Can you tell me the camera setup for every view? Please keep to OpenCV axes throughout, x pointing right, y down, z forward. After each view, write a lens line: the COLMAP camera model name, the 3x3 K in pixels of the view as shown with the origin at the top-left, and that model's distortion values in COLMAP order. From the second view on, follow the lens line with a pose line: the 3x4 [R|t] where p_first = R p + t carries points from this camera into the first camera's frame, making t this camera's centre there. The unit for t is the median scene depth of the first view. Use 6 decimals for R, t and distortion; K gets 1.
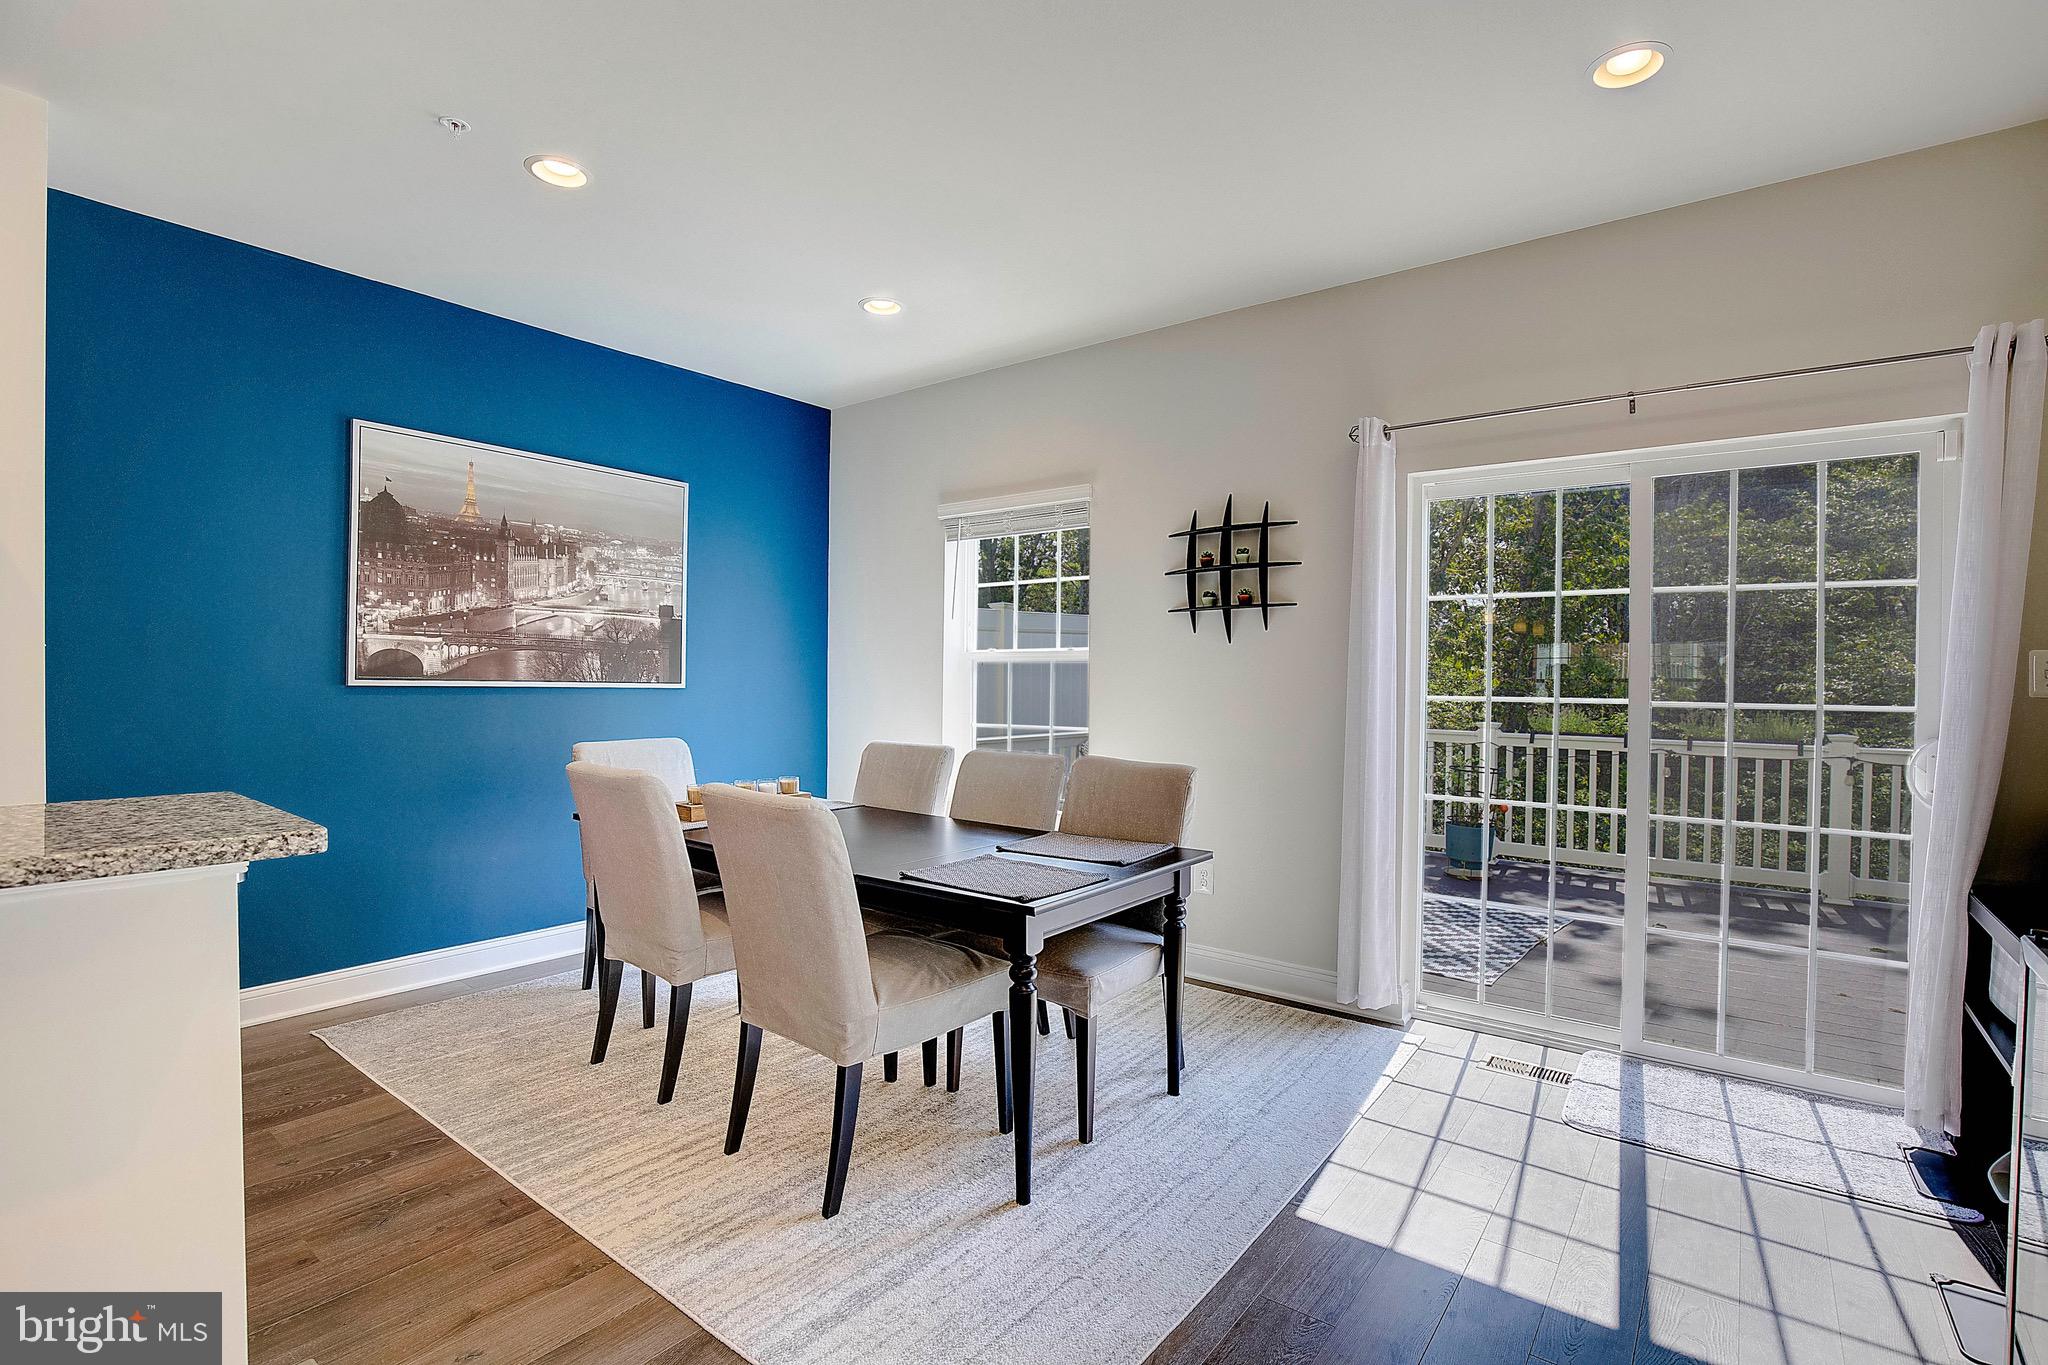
lens RADIAL K [[962.2, 0, 1028.9], [0, 962.2, 687.1], [0, 0, 1]] dist [-0.016057, 0.000529]
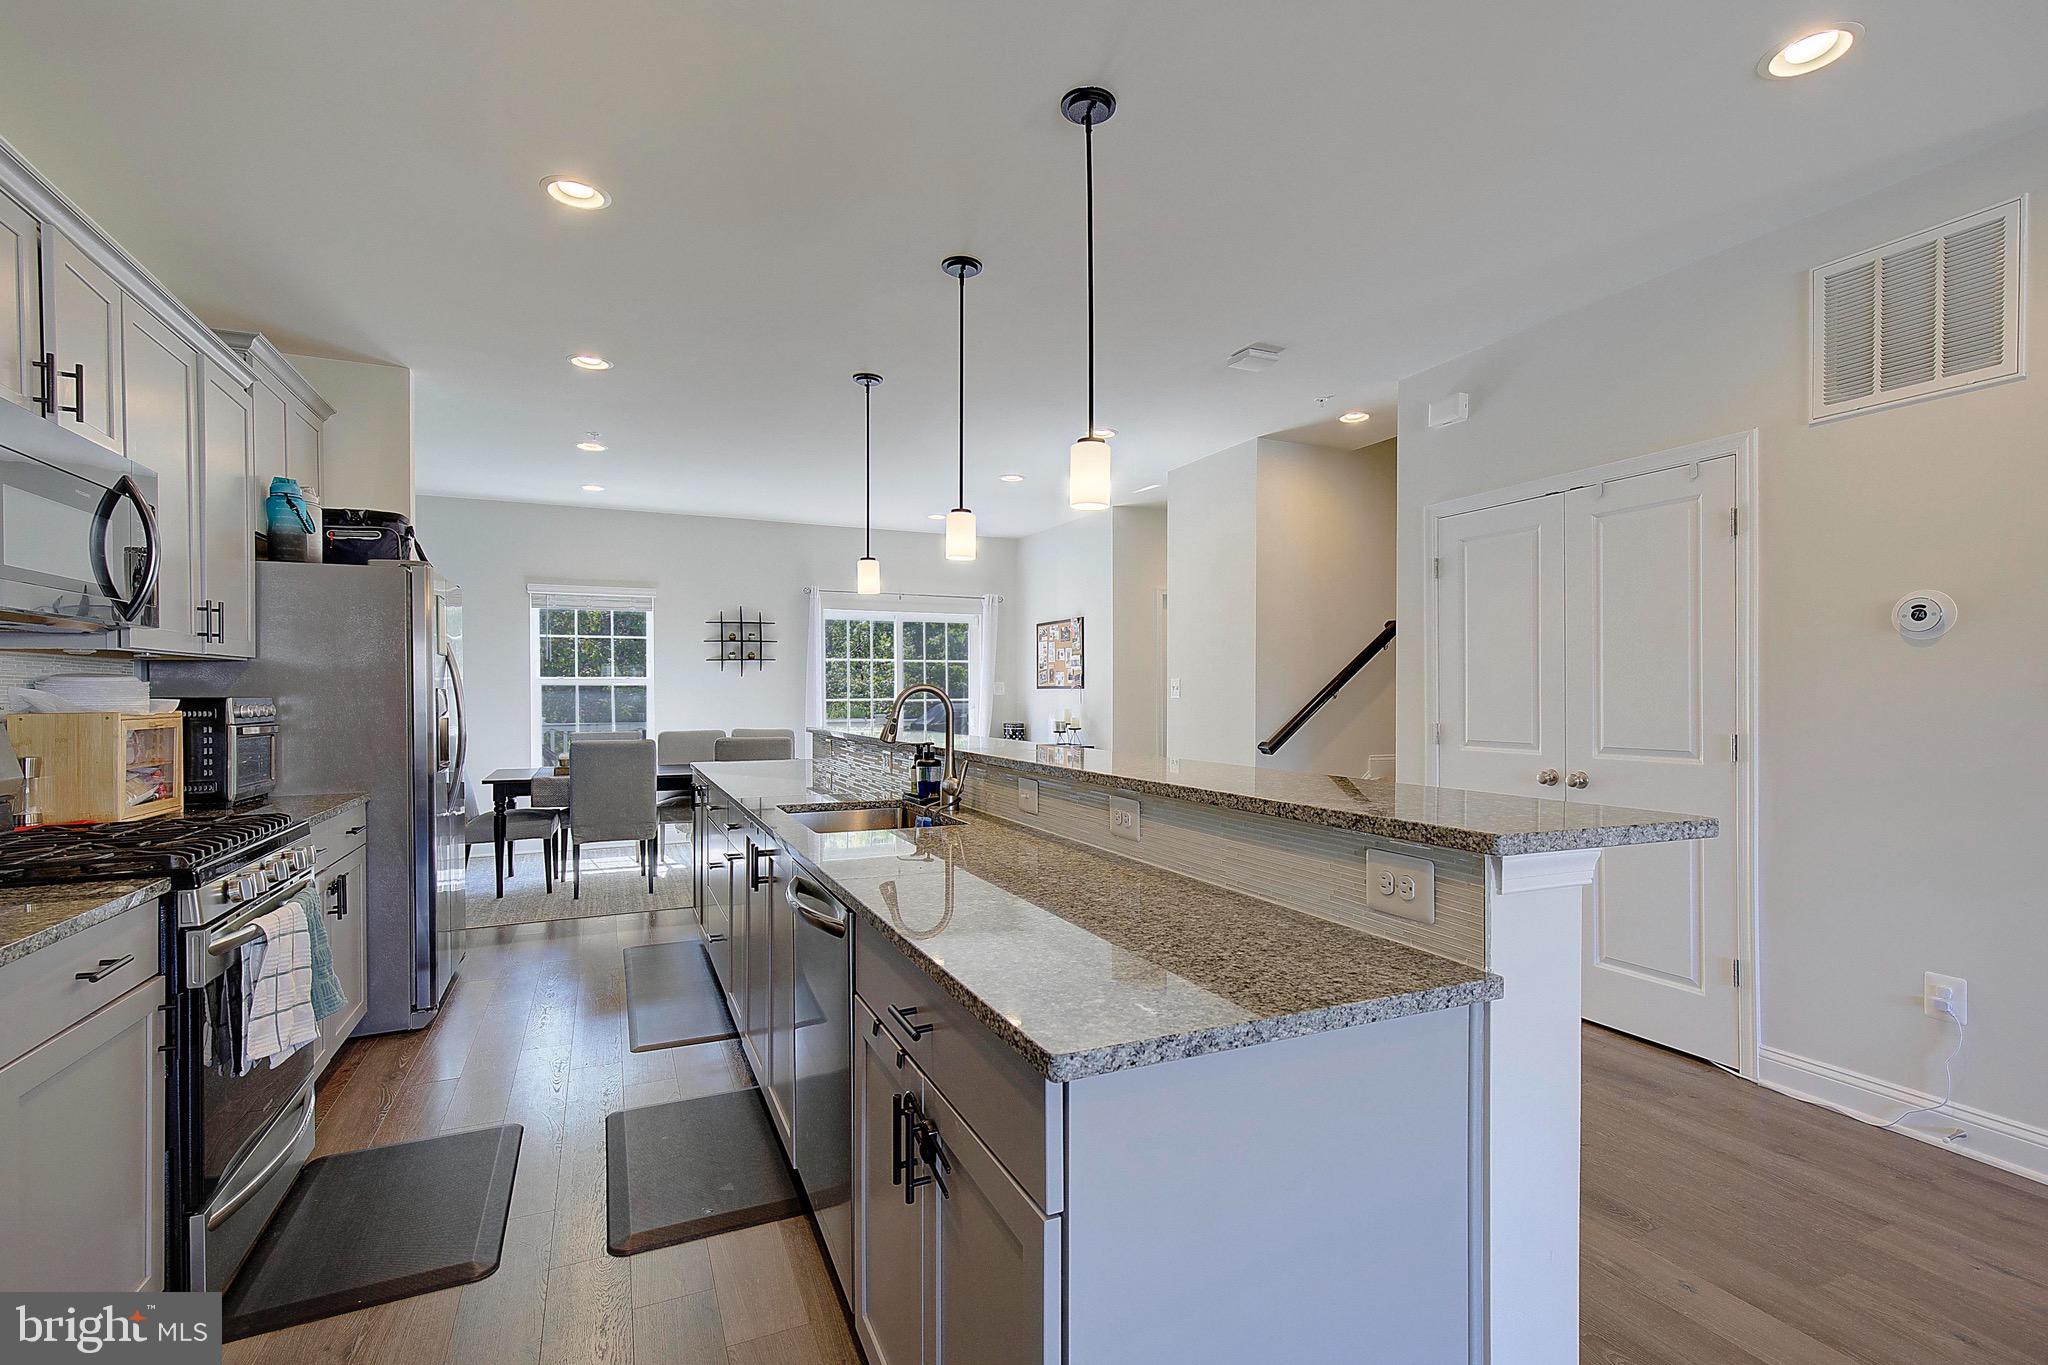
lens RADIAL K [[942.6, 0, 1048.9], [0, 942.6, 696.7], [0, 0, 1]] dist [0.012233, 0.000122]
pose [[0.464233, -0.017568, 0.885539, -1.335770], [0.014060, 0.999823, 0.012465, -0.017396], [-0.885601, 0.006664, 0.464398, -0.569884]]
